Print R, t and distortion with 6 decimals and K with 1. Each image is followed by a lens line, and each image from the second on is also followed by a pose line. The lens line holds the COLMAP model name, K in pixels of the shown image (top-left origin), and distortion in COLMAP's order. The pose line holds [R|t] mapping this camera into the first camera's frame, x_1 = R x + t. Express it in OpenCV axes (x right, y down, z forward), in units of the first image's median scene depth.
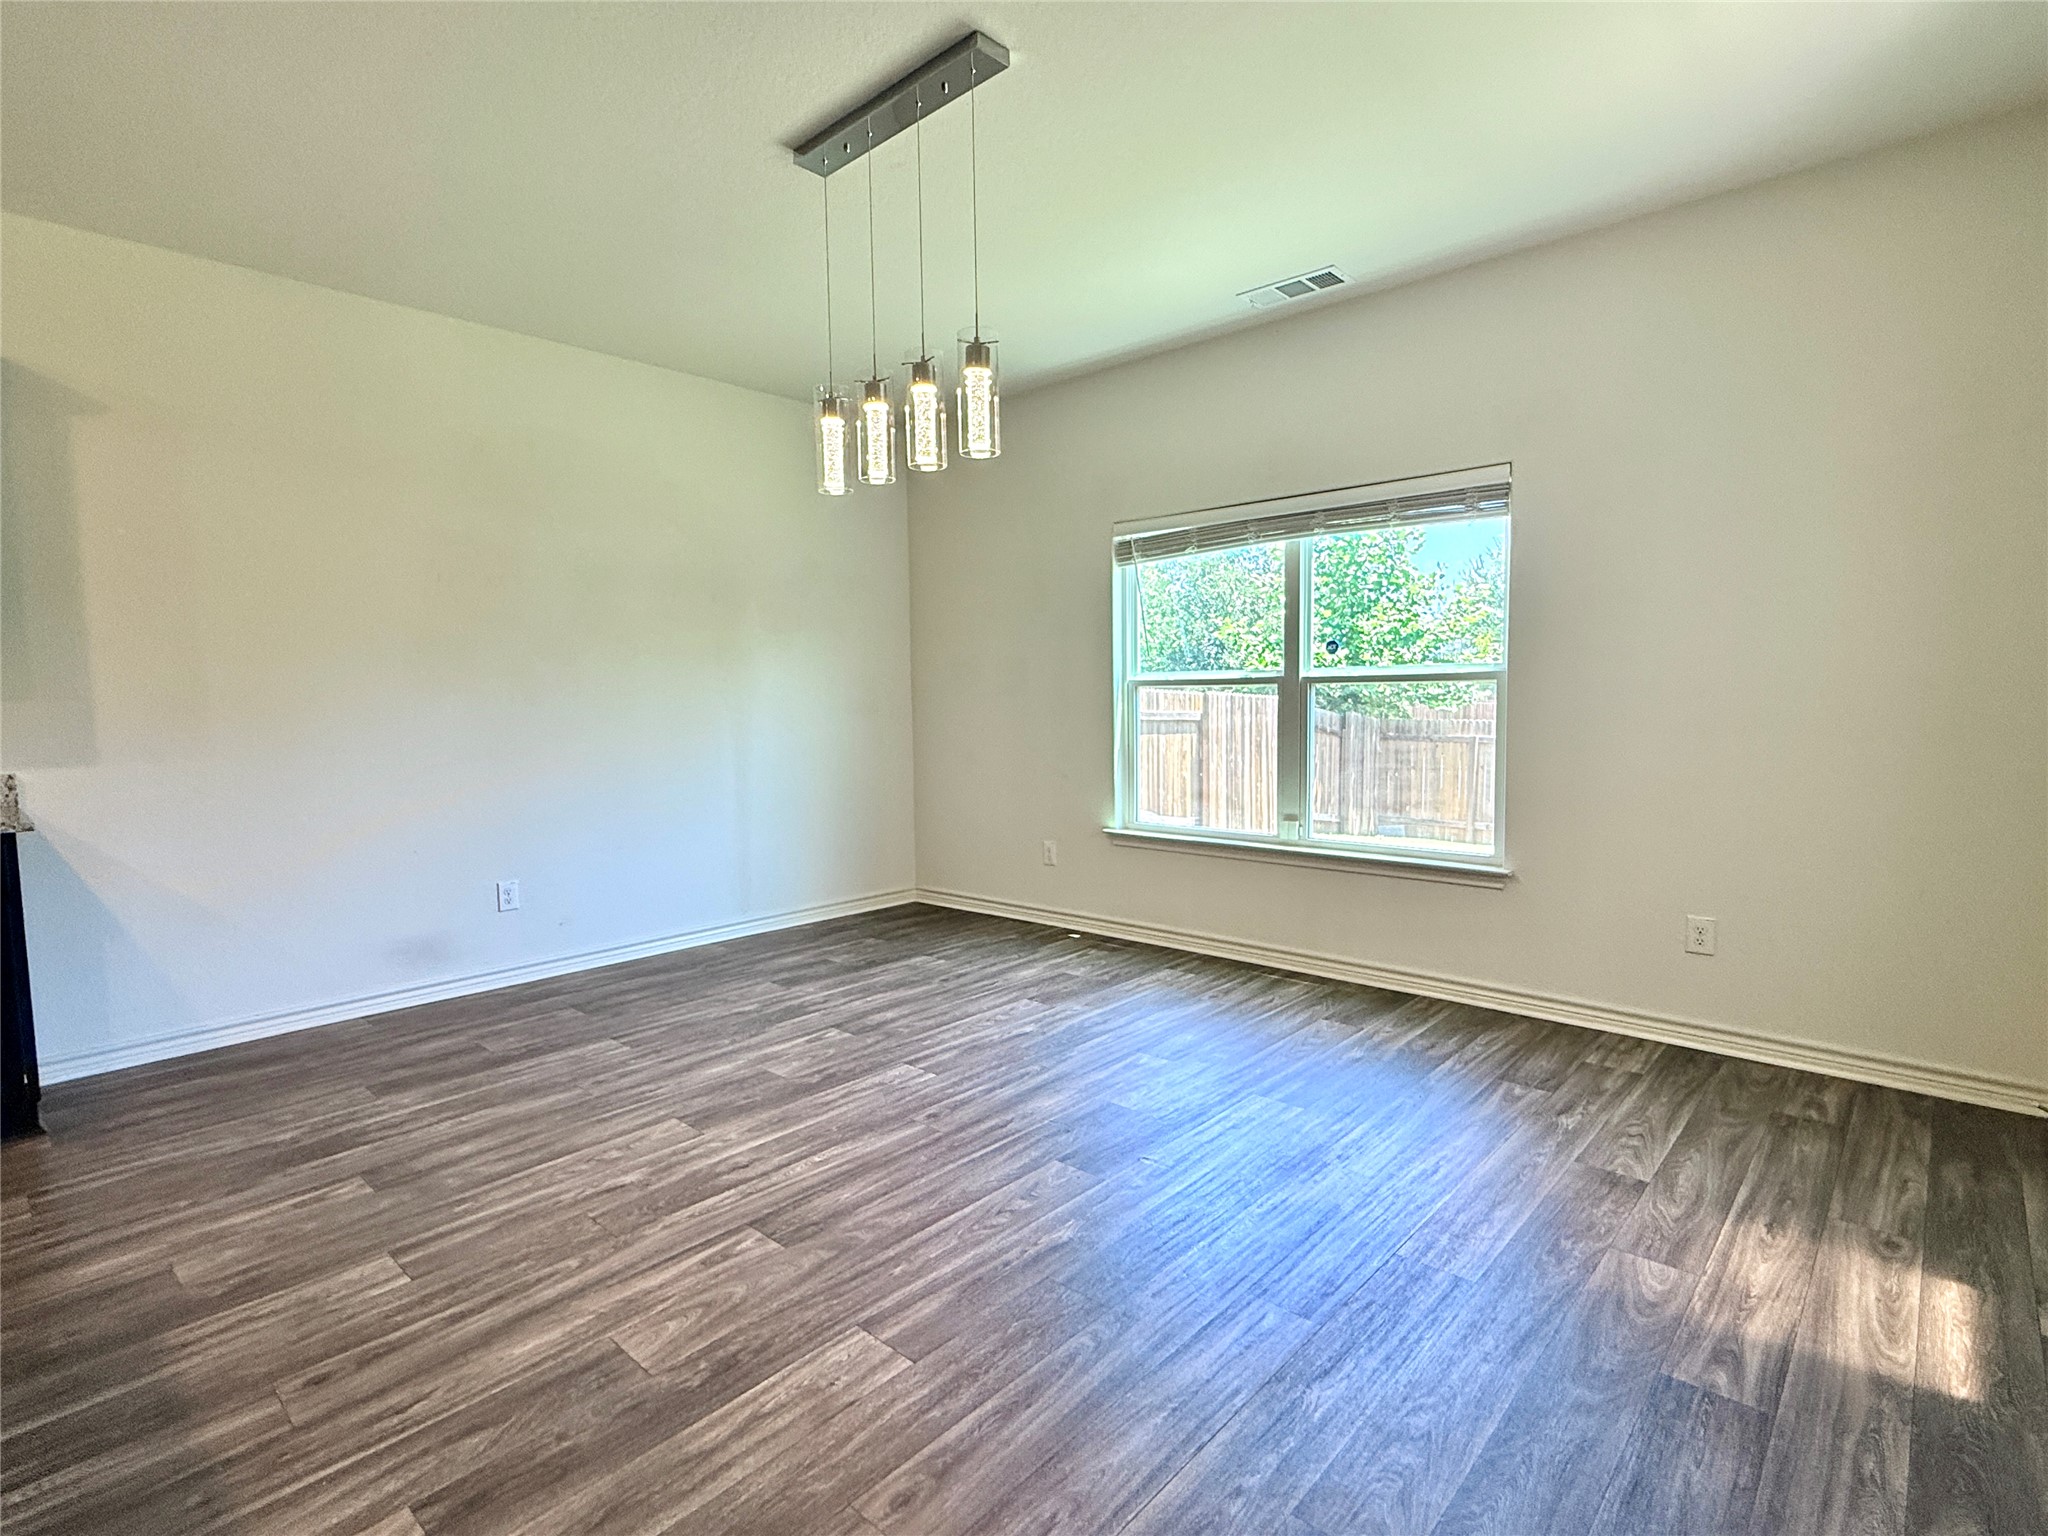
lens RADIAL K [[1016.1, 0, 1024.0], [0, 1016.1, 768.0], [0, 0, 1]] dist [0.001196, -0.000404]
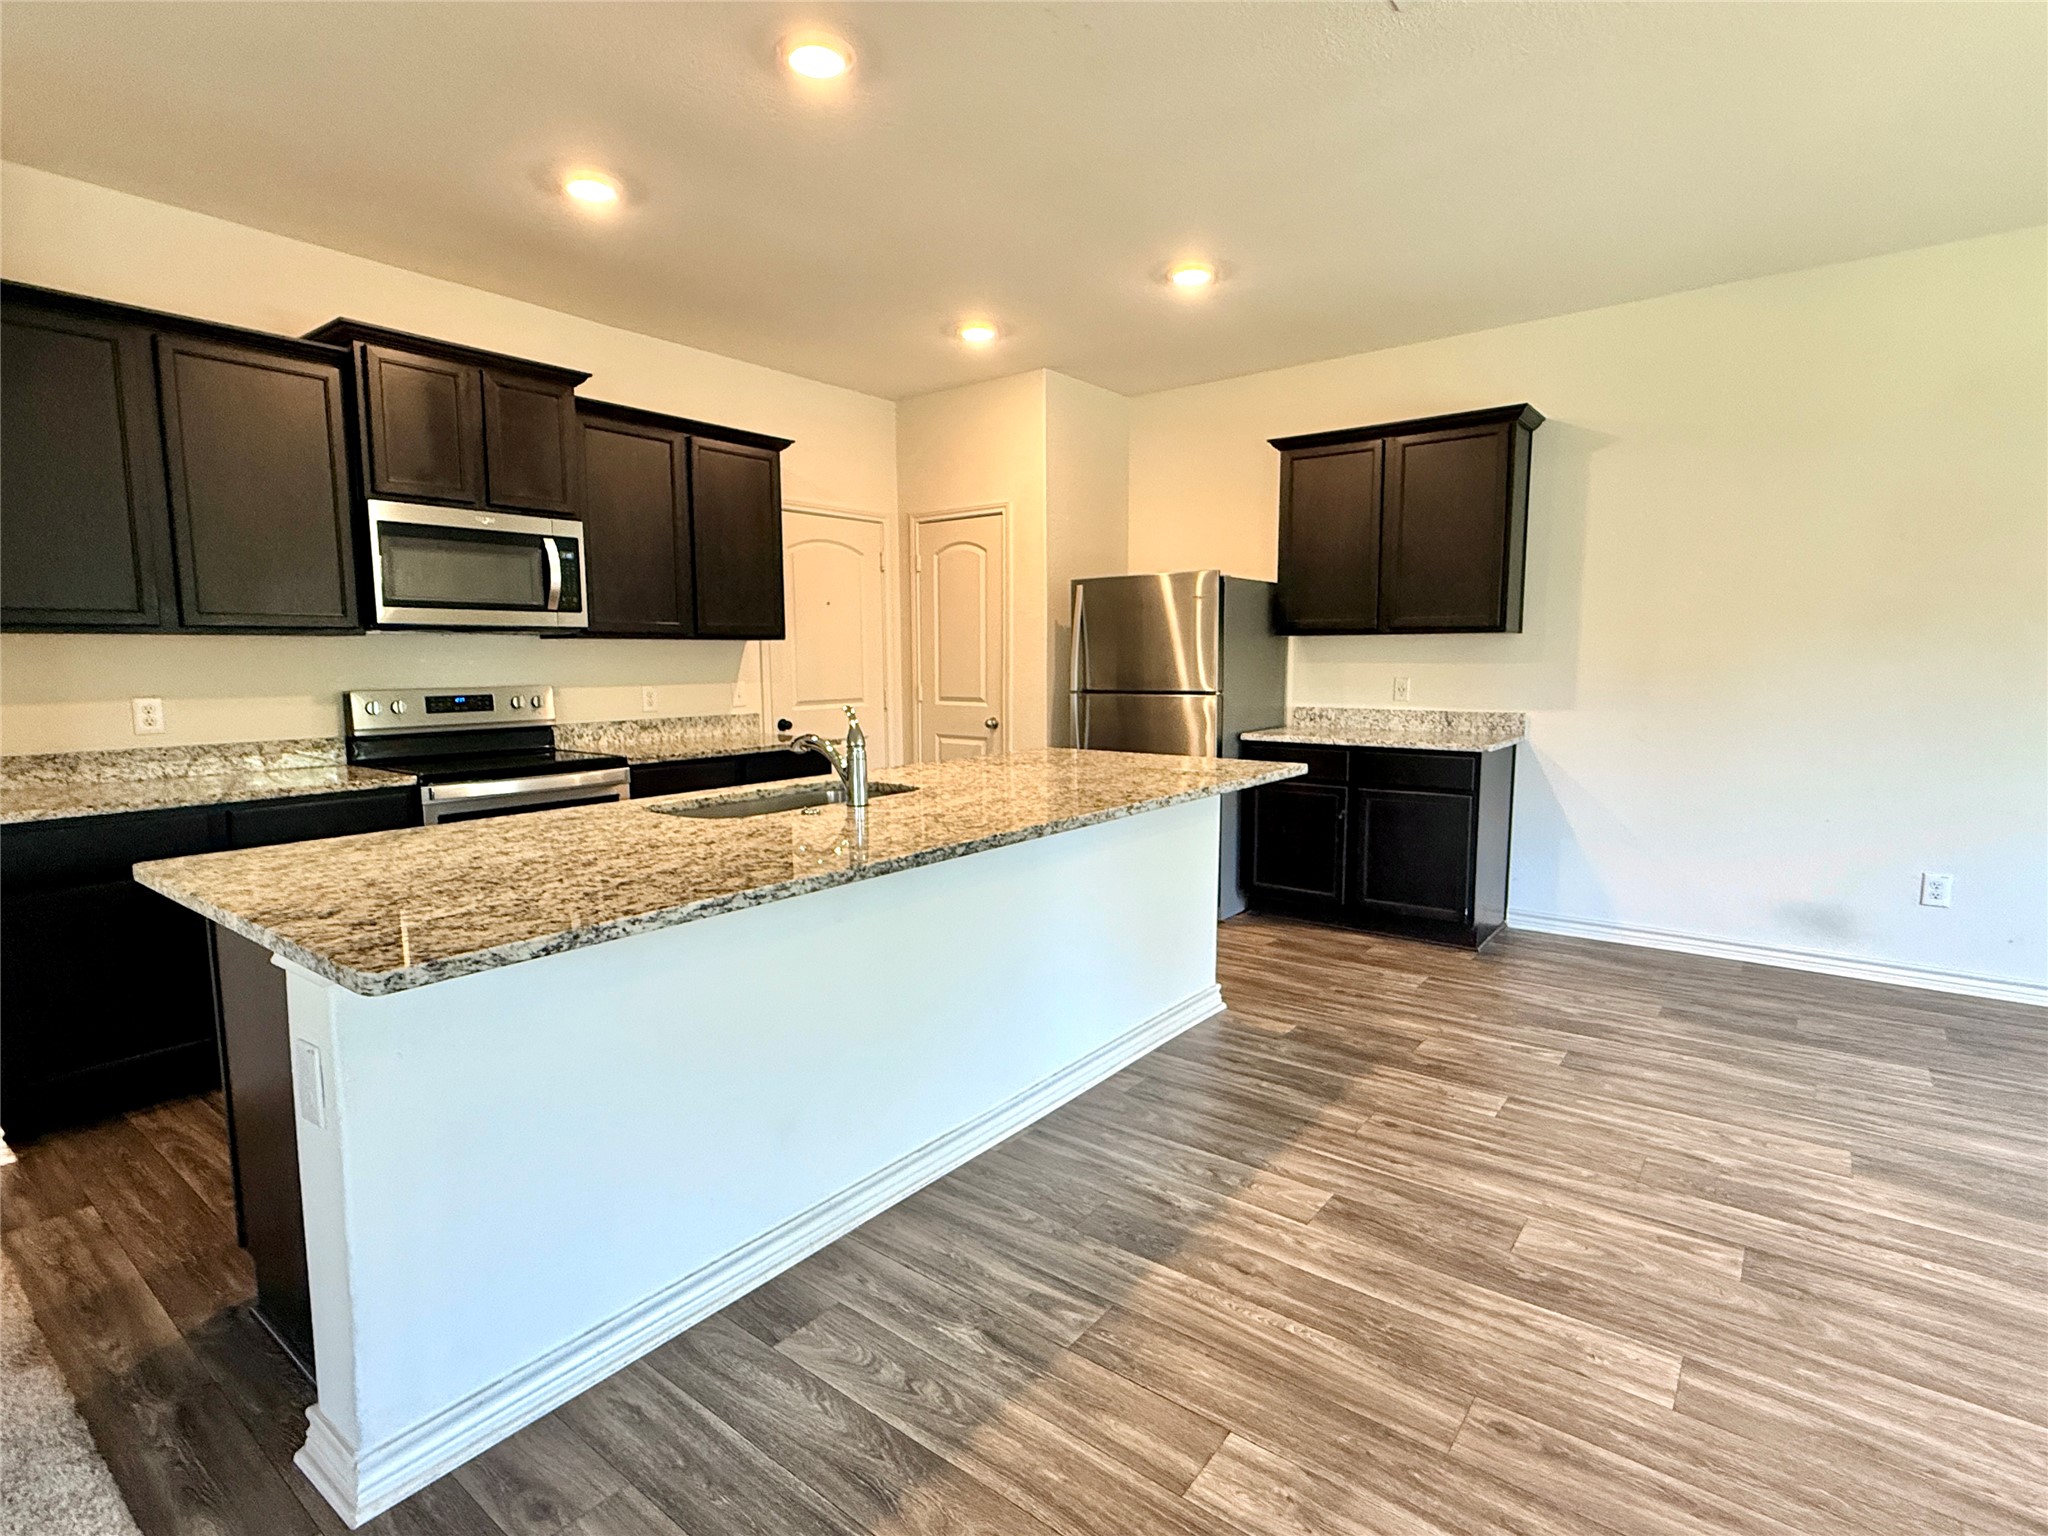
lens RADIAL K [[1016.1, 0, 1024.0], [0, 1016.1, 768.0], [0, 0, 1]] dist [0.001196, -0.000404]
pose [[0.079453, 0.126081, -0.988833, 0.500767], [-0.071582, 0.990130, 0.120495, -0.051104], [0.994265, 0.061209, 0.087693, 0.204981]]
